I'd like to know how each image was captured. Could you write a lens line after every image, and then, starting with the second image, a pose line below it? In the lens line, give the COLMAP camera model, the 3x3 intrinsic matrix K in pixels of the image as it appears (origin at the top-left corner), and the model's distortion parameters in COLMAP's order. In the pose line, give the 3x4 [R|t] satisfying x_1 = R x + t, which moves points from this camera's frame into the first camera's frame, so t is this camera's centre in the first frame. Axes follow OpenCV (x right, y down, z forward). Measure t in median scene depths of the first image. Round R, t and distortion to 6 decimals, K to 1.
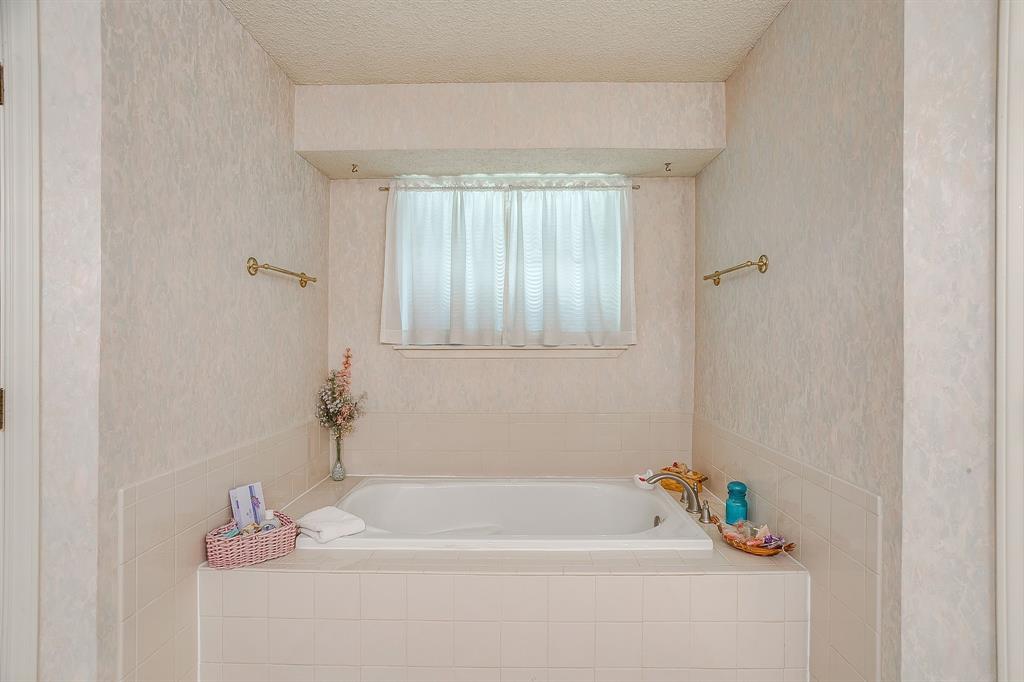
lens RADIAL K [[503.1, 0, 514.9], [0, 503.1, 341.1], [0, 0, 1]] dist [-0.034945, 0.028475]
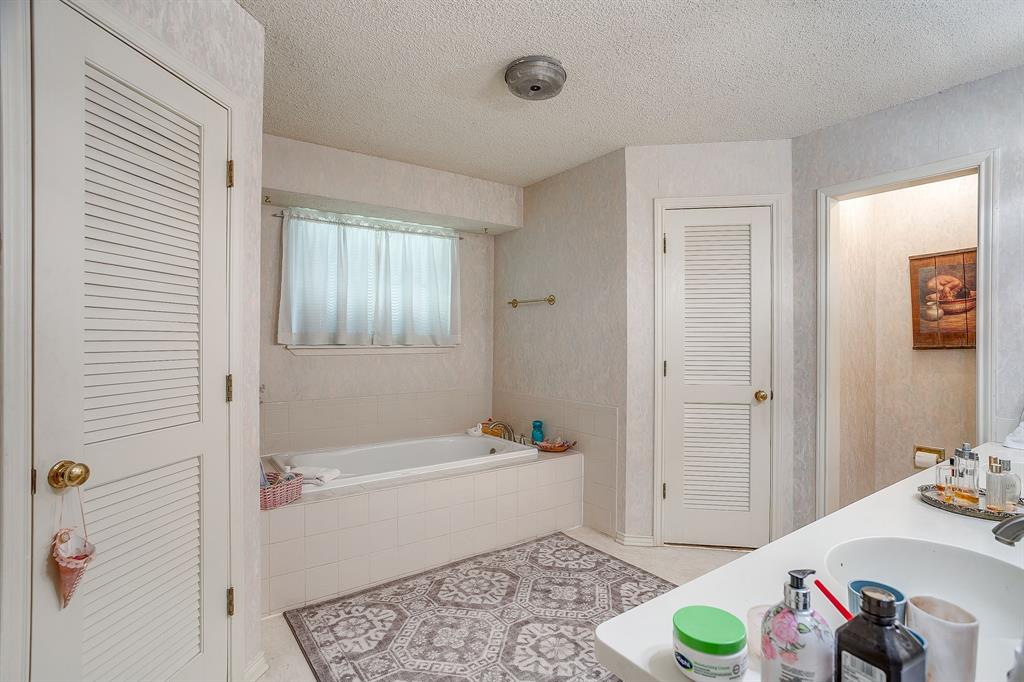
lens RADIAL K [[503.1, 0, 514.9], [0, 503.1, 341.1], [0, 0, 1]] dist [-0.034945, 0.028475]
pose [[0.812306, -0.000117, 0.583232, -0.503147], [-0.000141, 1.000000, 0.000397, -0.002285], [-0.583232, -0.000404, 0.812306, -0.311401]]
